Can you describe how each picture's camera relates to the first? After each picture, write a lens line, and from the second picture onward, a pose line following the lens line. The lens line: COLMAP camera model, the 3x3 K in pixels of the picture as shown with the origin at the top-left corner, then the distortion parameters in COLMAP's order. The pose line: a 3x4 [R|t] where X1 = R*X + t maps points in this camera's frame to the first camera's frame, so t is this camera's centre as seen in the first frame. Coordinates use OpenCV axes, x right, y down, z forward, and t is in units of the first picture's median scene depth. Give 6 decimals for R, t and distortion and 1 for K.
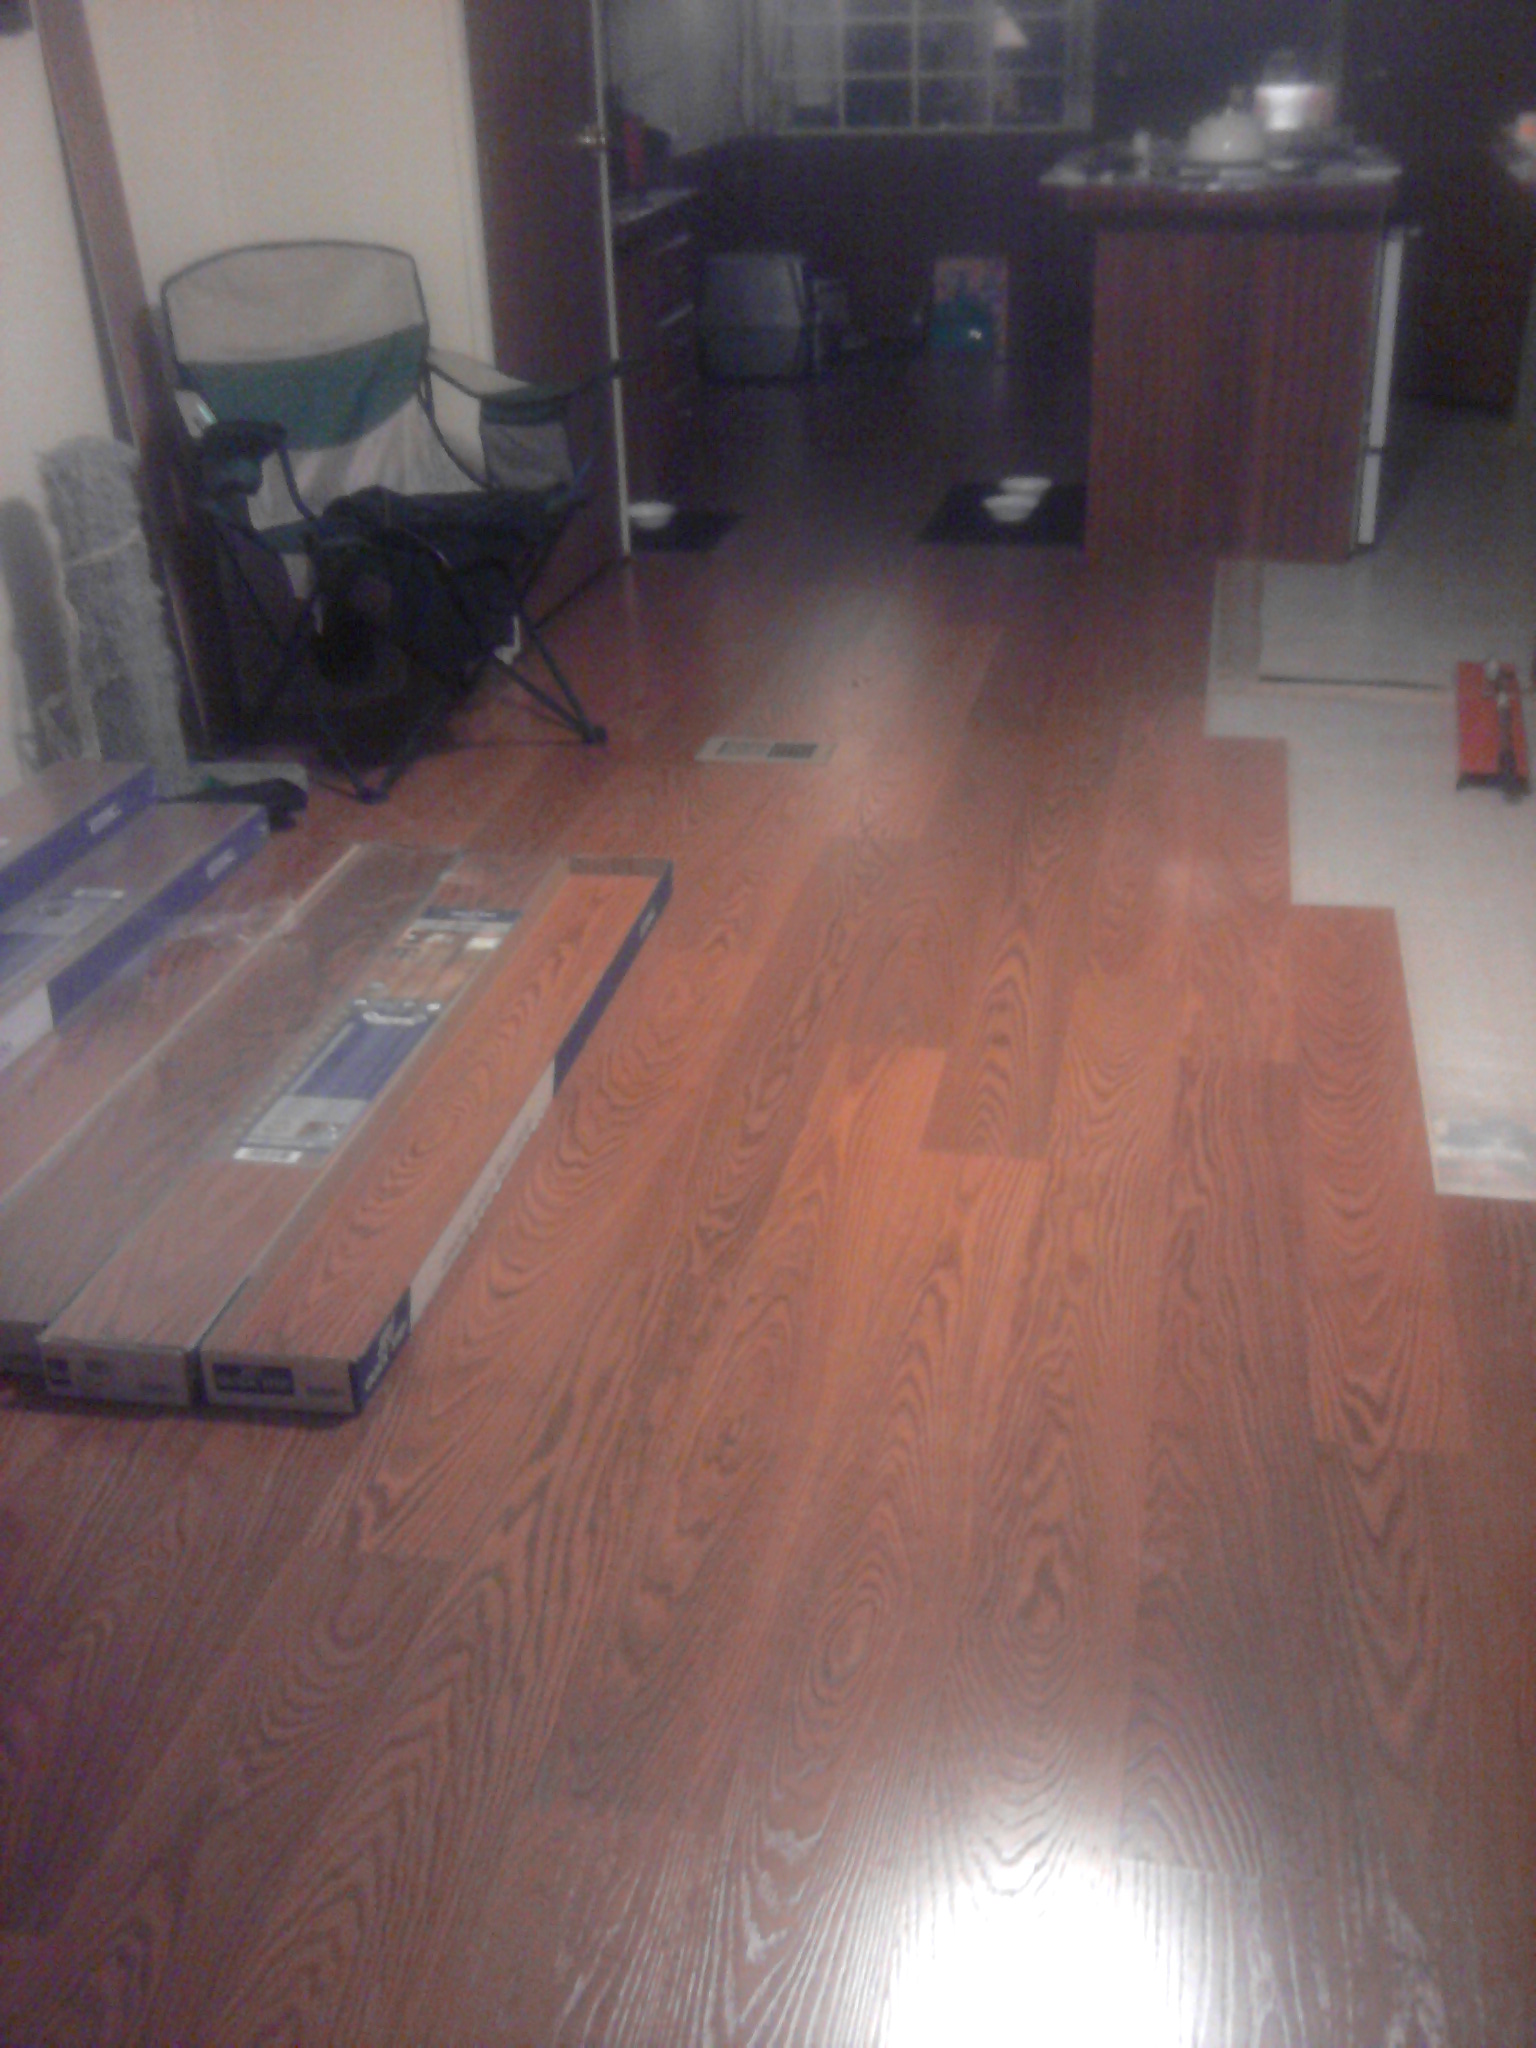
lens RADIAL K [[2078.5, 0, 768.0], [0, 2078.5, 1024.0], [0, 0, 1]] dist [0.030101, -0.105950]
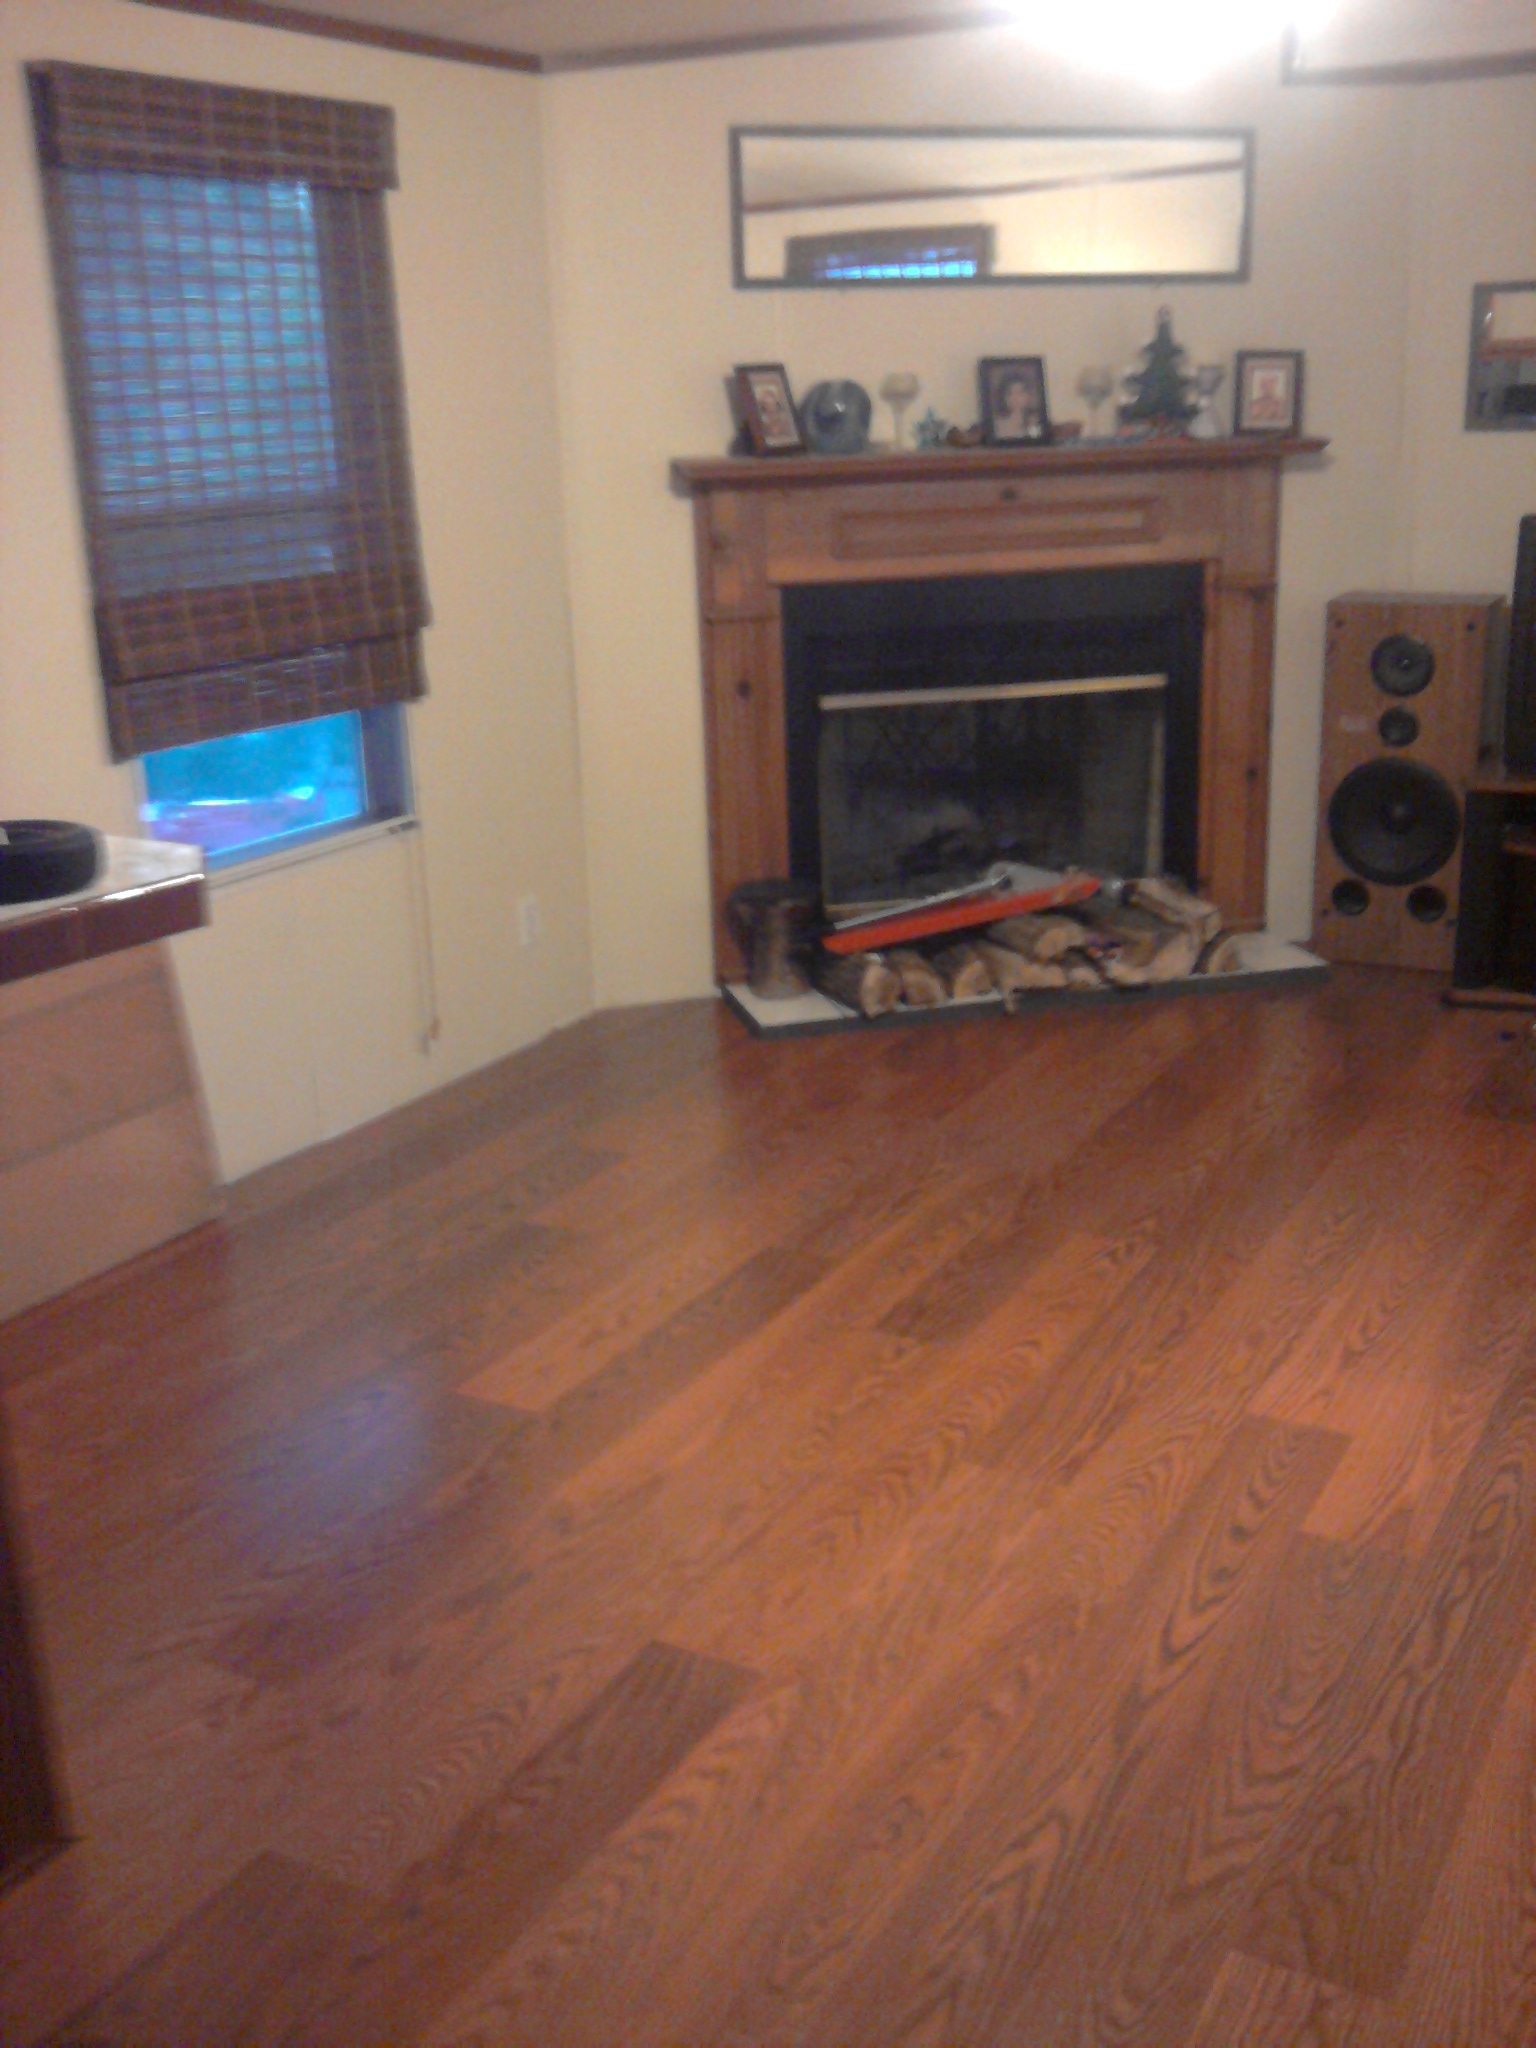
lens RADIAL K [[2078.5, 0, 768.0], [0, 2078.5, 1024.0], [0, 0, 1]] dist [0.030101, -0.105950]
pose [[-0.952188, -0.048892, 0.301575, 0.043811], [0.172618, 0.728353, 0.663103, -0.877614], [-0.252073, 0.683456, -0.685089, 1.637775]]
